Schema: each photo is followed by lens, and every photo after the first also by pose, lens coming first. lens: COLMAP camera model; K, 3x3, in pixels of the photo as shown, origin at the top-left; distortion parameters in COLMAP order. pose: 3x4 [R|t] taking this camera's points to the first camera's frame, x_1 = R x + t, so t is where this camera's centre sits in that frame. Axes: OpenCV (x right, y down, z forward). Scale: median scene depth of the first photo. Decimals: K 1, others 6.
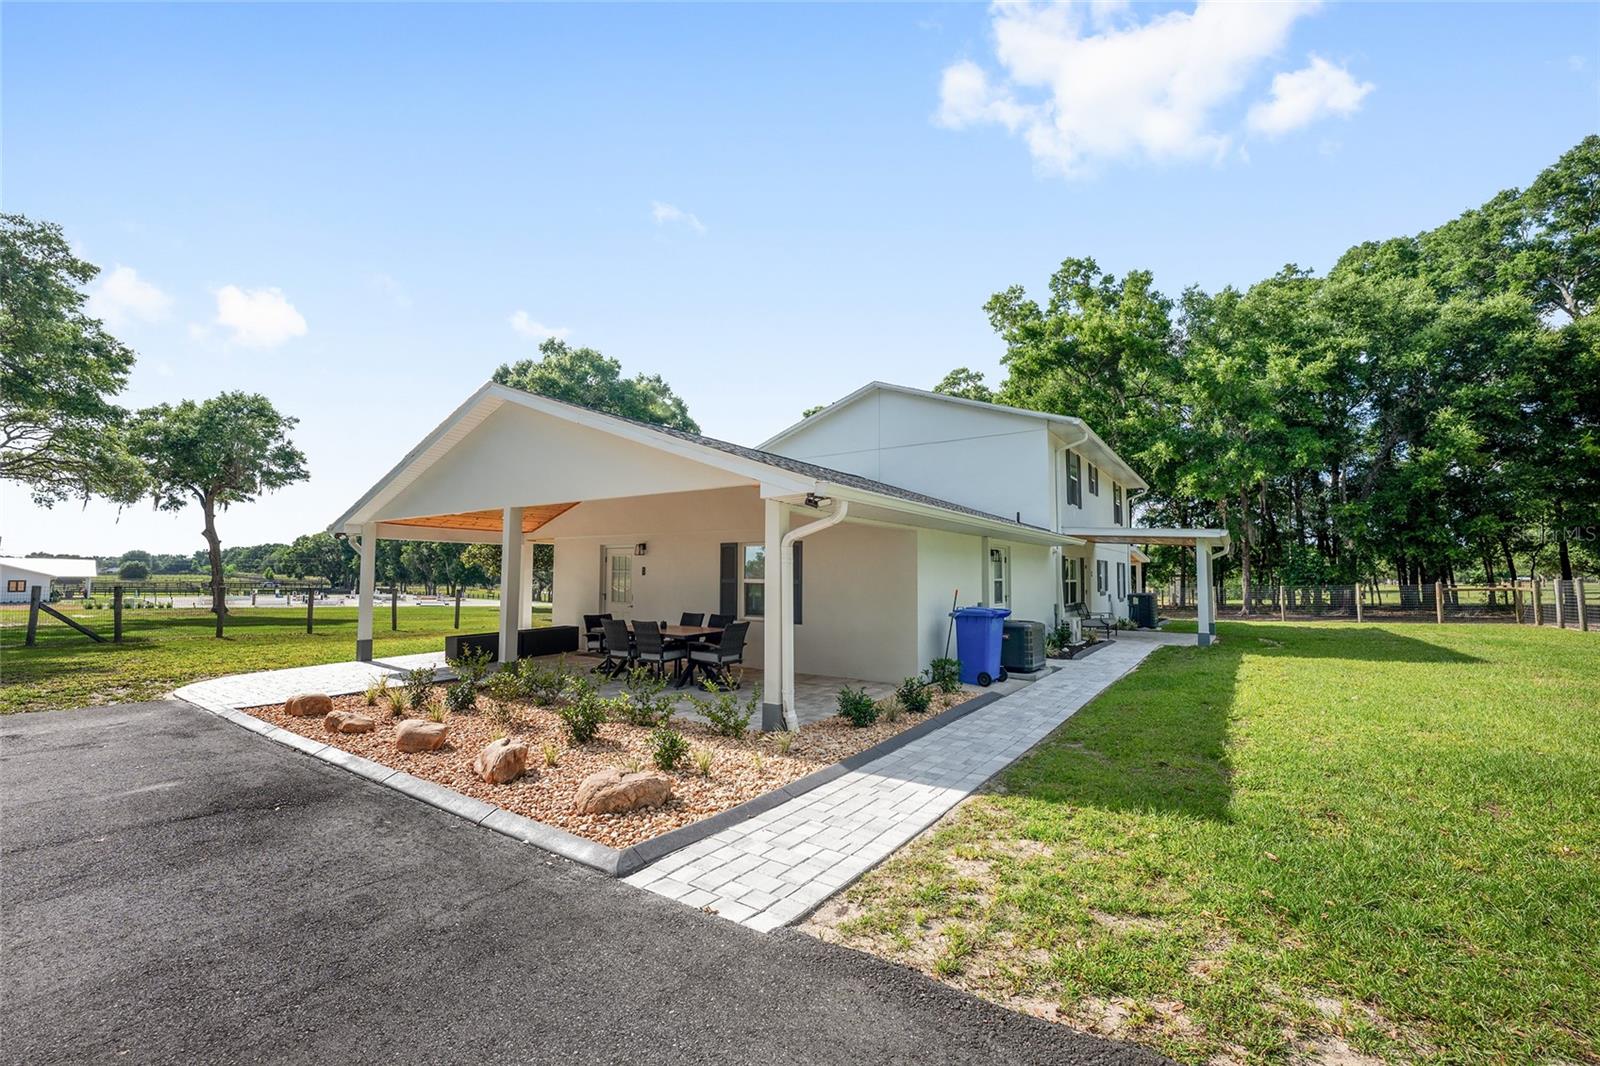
lens RADIAL K [[643.4, 0, 795.6], [0, 643.4, 535.0], [0, 0, 1]] dist [-0.020403, 0.000752]
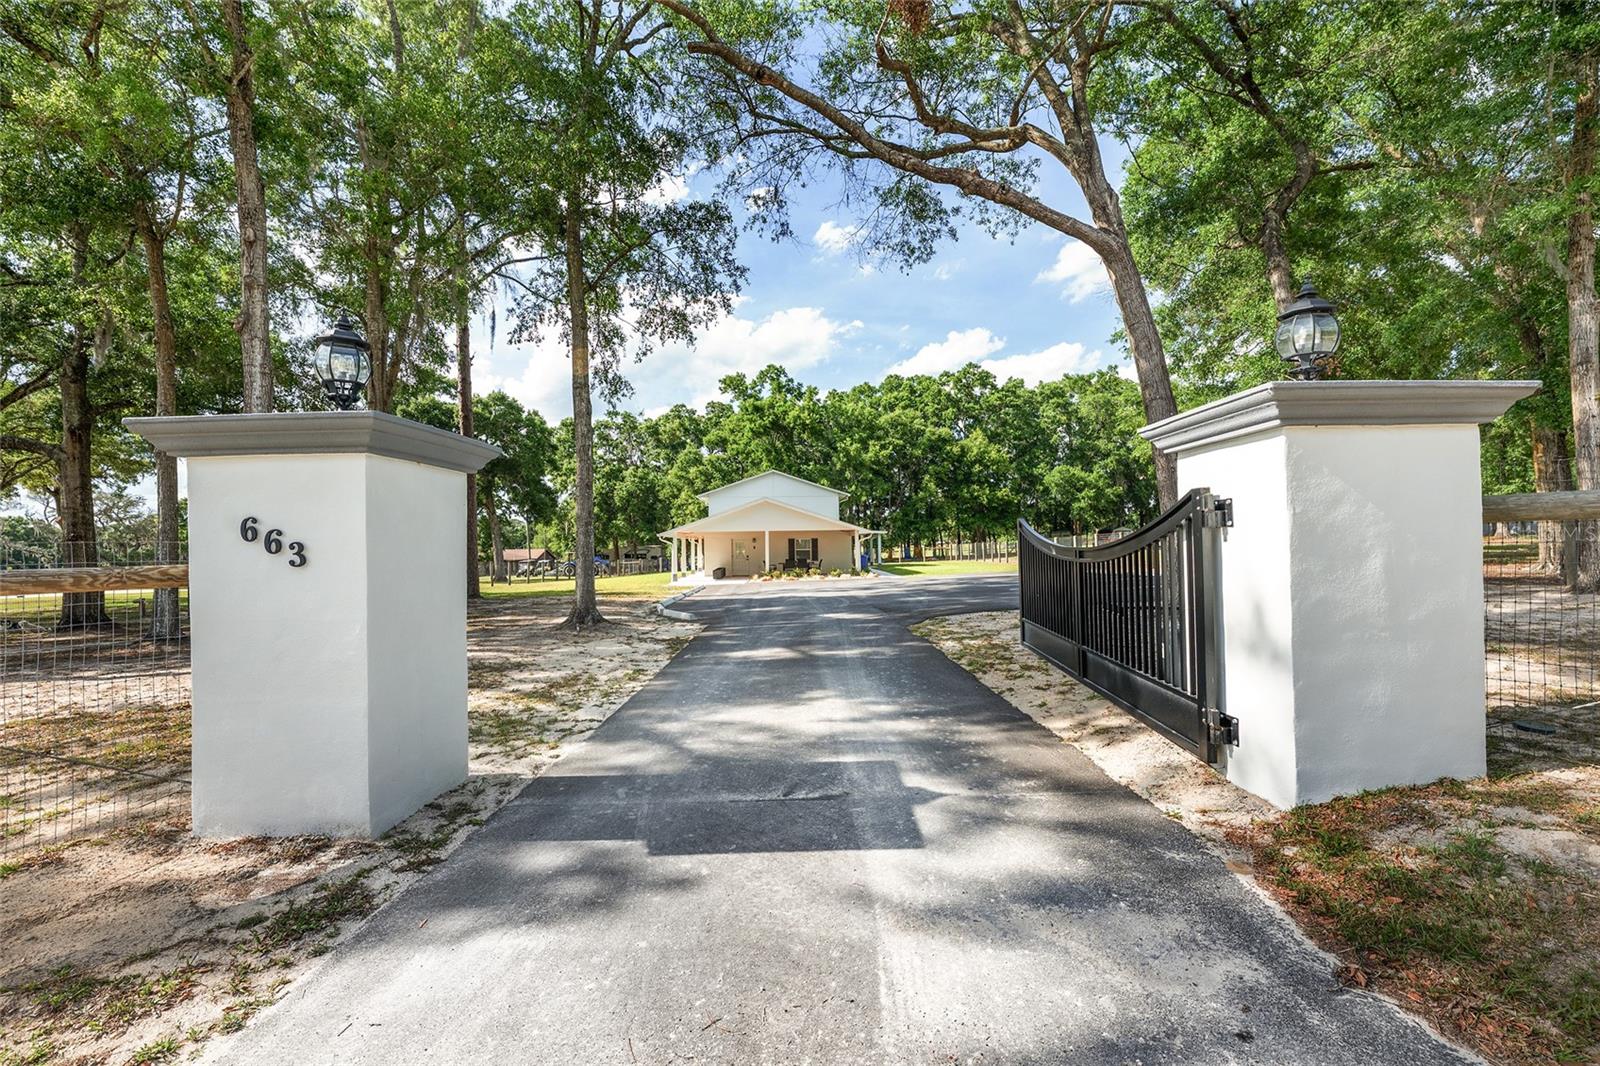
lens RADIAL K [[643.4, 0, 799.6], [0, 643.4, 535.6], [0, 0, 1]] dist [-0.020403, 0.000752]
pose [[0.799837, -0.012917, 0.600078, -0.762028], [-0.016135, 0.998944, 0.043010, -0.058782], [-0.600000, -0.044083, 0.798784, -0.623317]]
